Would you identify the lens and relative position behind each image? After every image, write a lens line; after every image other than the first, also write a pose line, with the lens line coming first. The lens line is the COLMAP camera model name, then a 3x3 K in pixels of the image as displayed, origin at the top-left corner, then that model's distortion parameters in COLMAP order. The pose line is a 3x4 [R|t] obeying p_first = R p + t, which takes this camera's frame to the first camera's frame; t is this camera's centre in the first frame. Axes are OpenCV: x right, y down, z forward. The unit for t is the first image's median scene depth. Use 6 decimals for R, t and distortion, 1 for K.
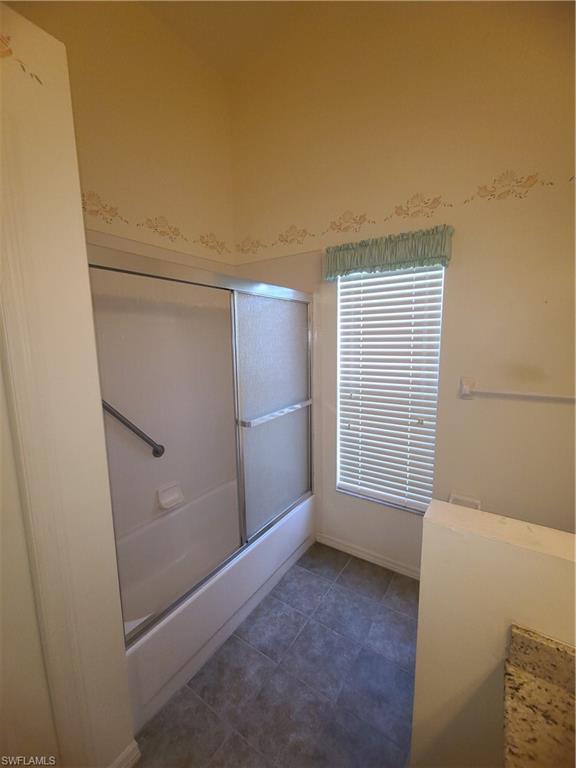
lens RADIAL K [[313.9, 0, 290.3], [0, 313.9, 381.8], [0, 0, 1]] dist [0.002210, -0.003106]
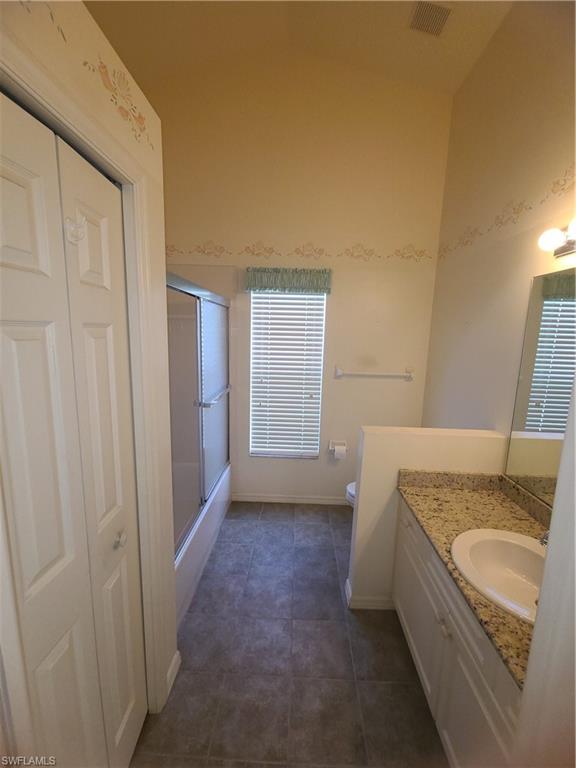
lens RADIAL K [[313.9, 0, 288.3], [0, 313.9, 383.2], [0, 0, 1]] dist [0.002210, -0.003106]
pose [[0.847909, -0.044822, 0.528244, -0.446155], [0.032539, 0.998941, 0.032530, 0.015514], [-0.529143, -0.010394, 0.848469, -0.196348]]
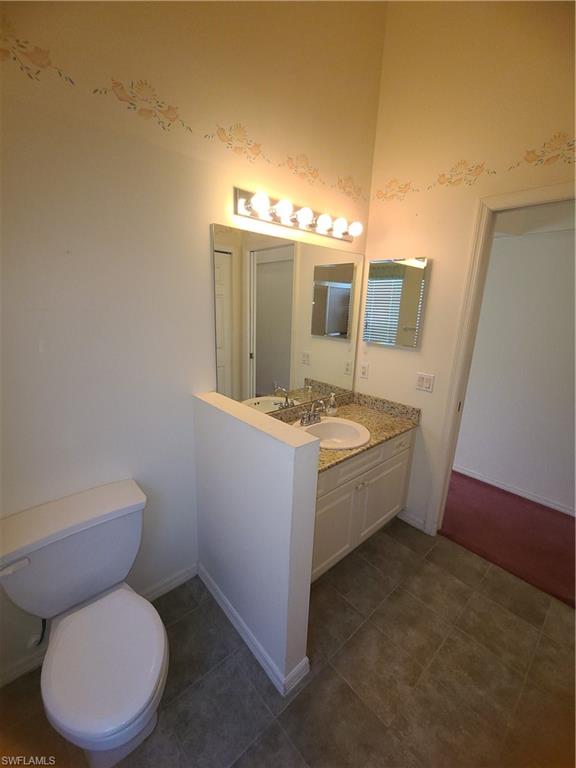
lens RADIAL K [[313.9, 0, 291.4], [0, 313.9, 382.9], [0, 0, 1]] dist [0.002210, -0.003106]
pose [[-0.971519, -0.070879, 0.226112, 0.111216], [0.018580, 0.928494, 0.370882, -0.121486], [-0.236231, 0.364520, -0.900733, 0.917086]]
